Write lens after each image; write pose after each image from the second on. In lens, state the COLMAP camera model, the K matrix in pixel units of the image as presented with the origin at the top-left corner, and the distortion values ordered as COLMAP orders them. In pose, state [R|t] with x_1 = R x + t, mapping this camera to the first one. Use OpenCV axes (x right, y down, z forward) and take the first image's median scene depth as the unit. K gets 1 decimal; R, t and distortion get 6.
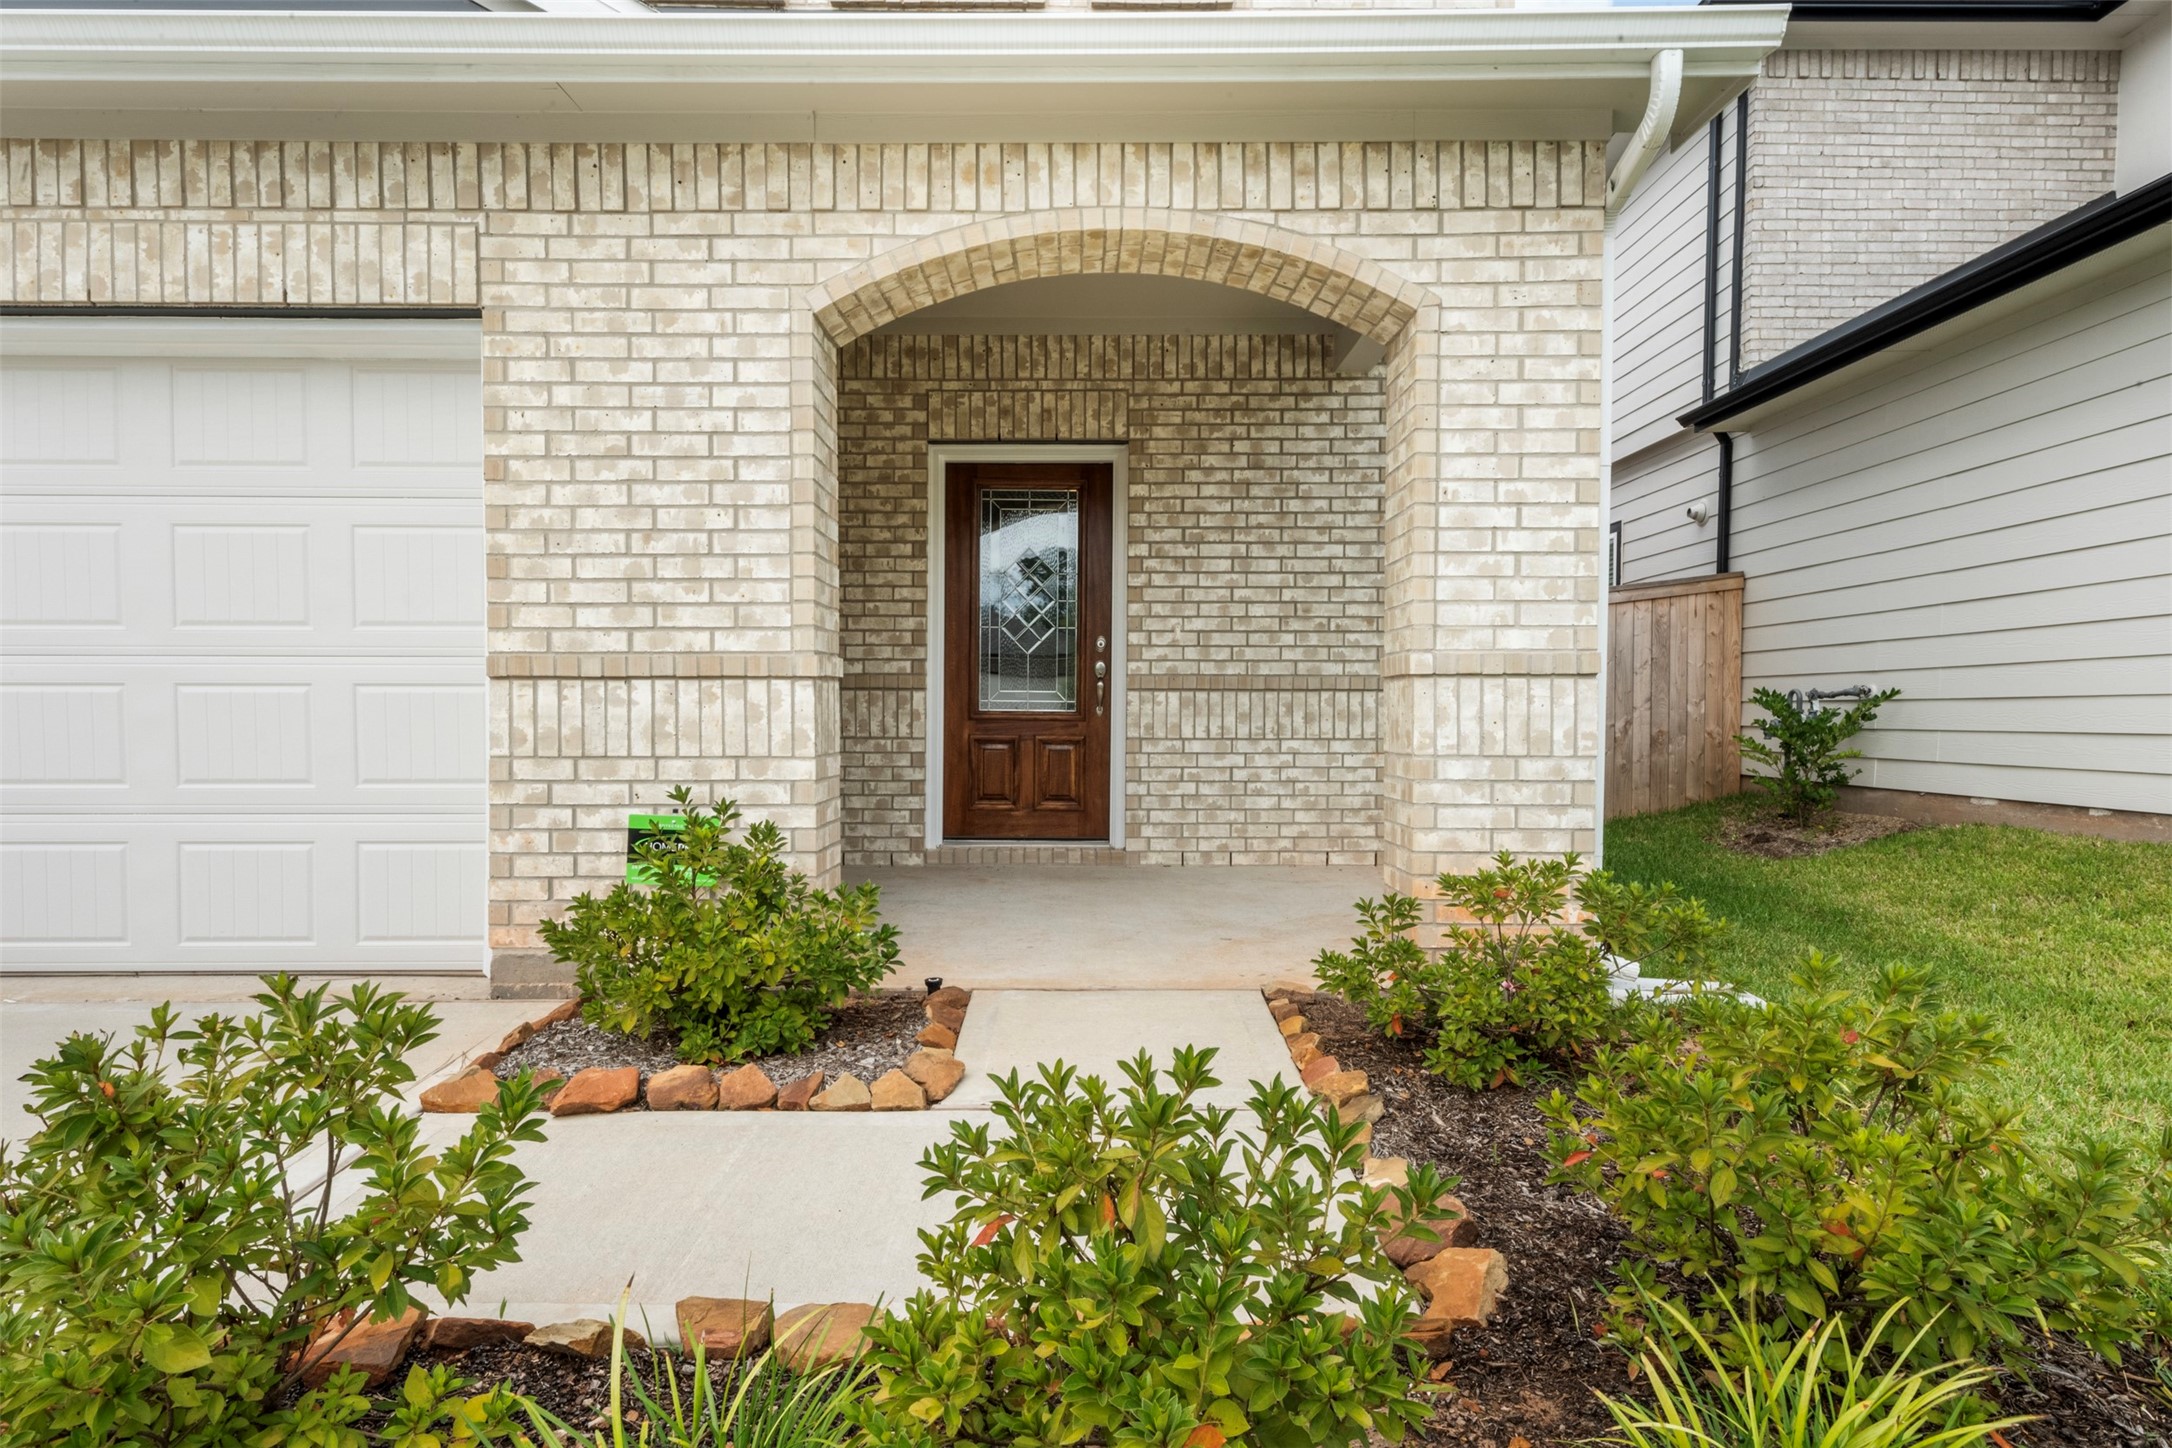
lens RADIAL K [[1178.2, 0, 1082.6], [0, 1178.2, 735.1], [0, 0, 1]] dist [0.019666, 0.002056]
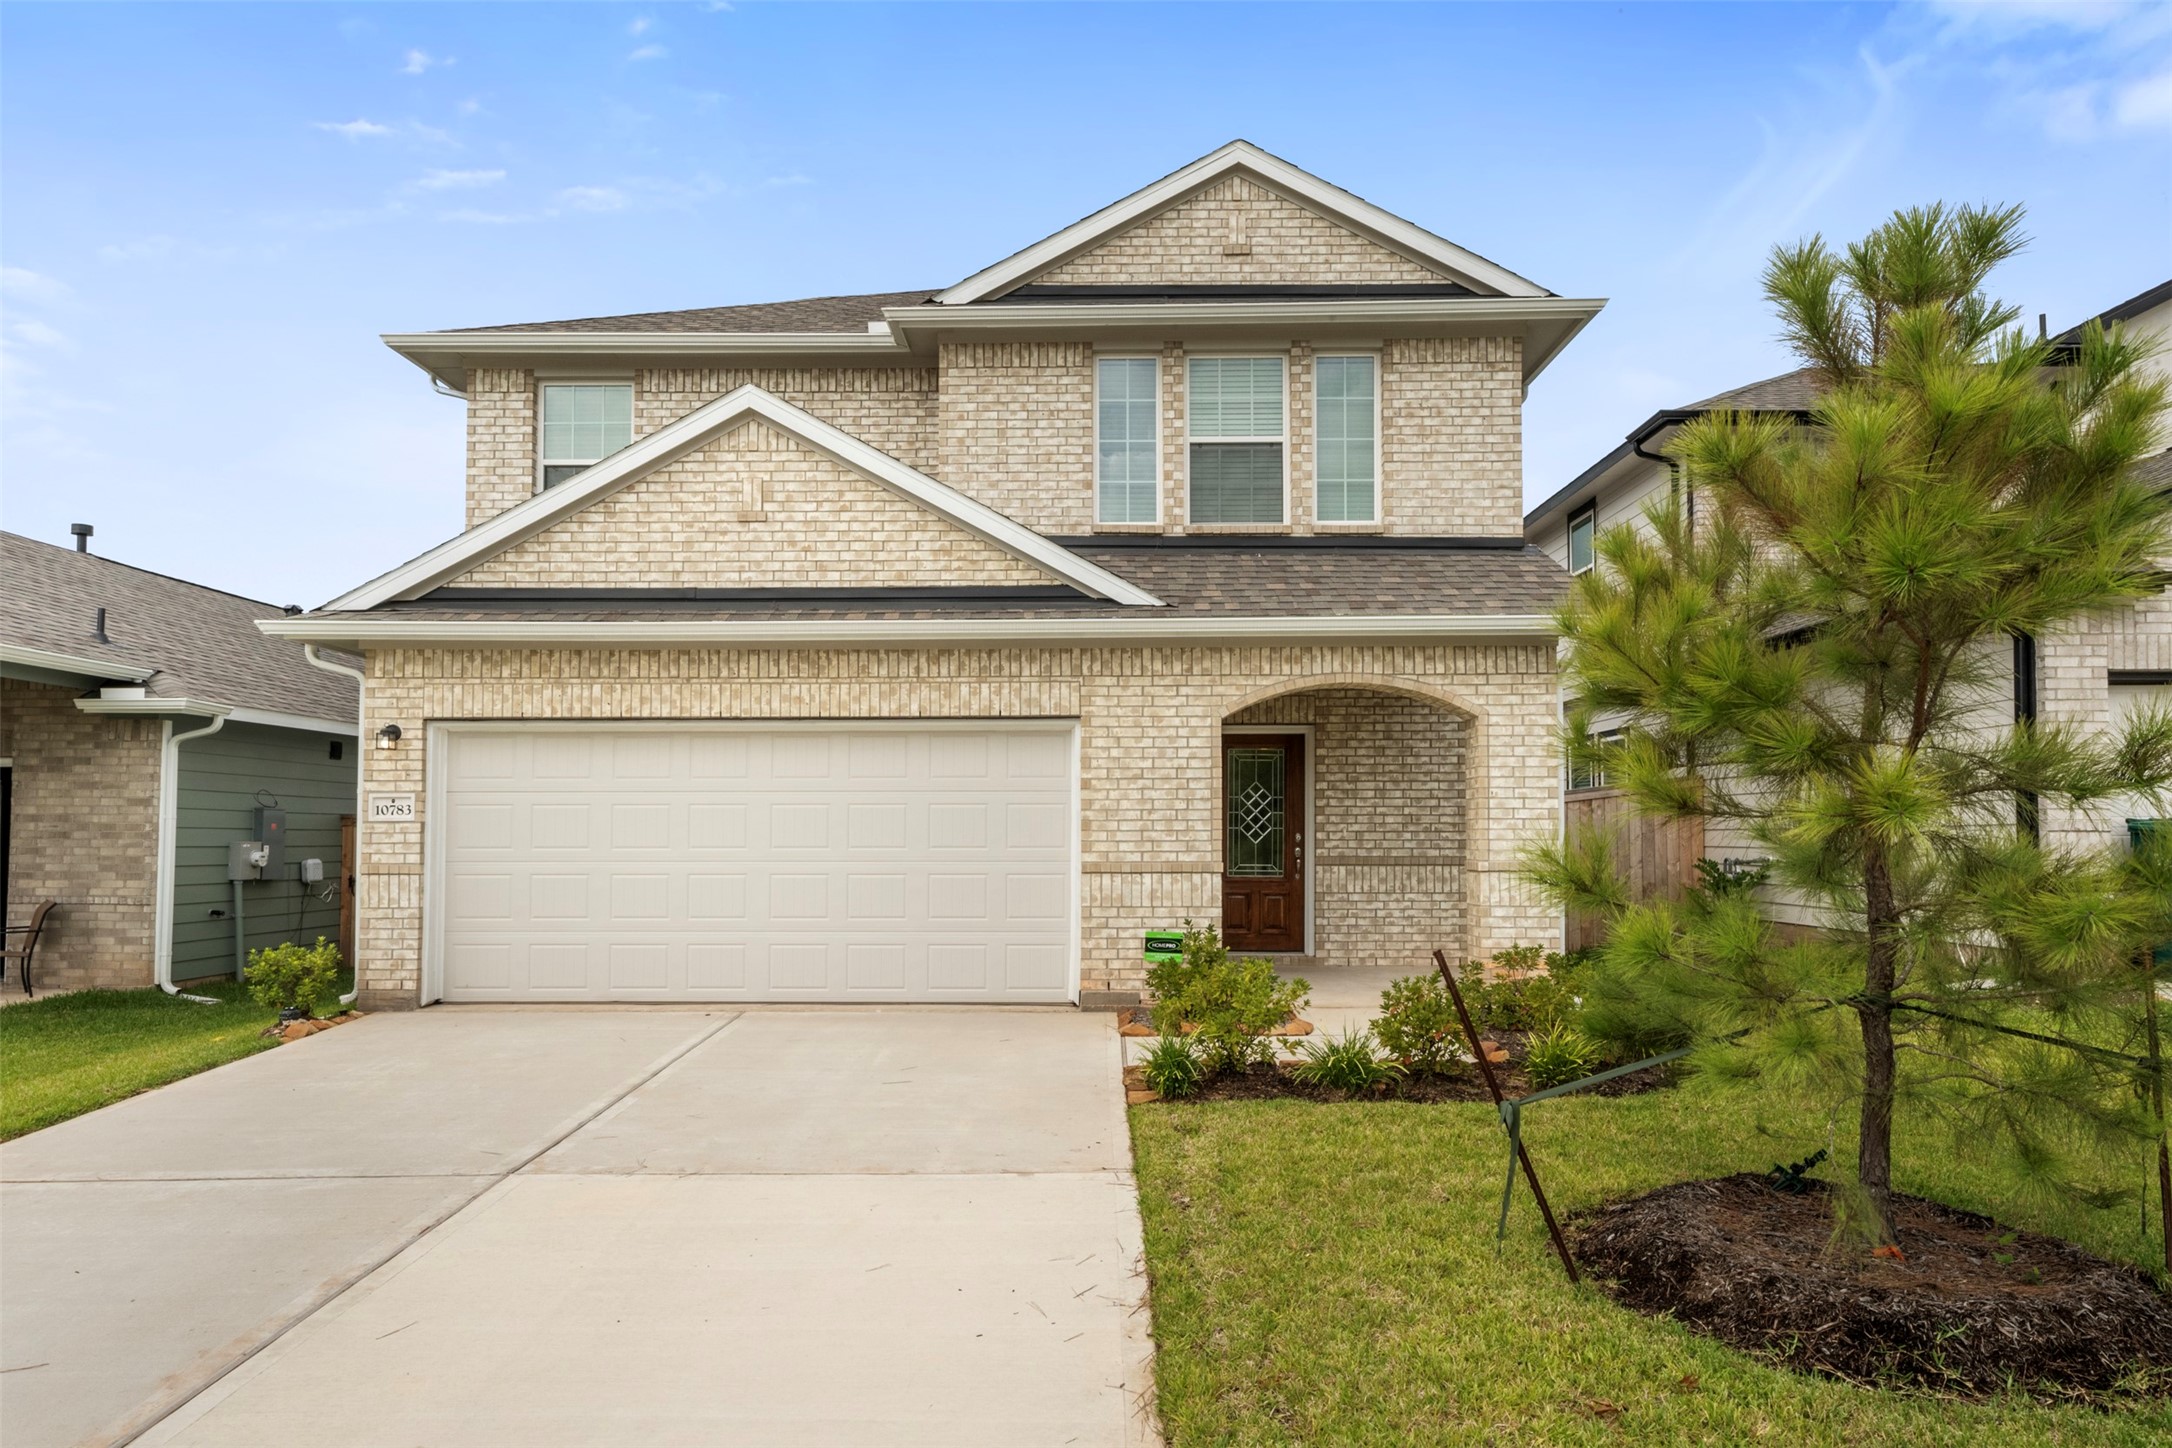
lens RADIAL K [[1325.3, 0, 1090.1], [0, 1325.3, 795.1], [0, 0, 1]] dist [0.003603, 0.000634]
pose [[0.999925, -0.001979, -0.012100, -0.454491], [0.001329, 0.998566, -0.053523, -0.061665], [0.012189, 0.053502, 0.998493, -1.621130]]
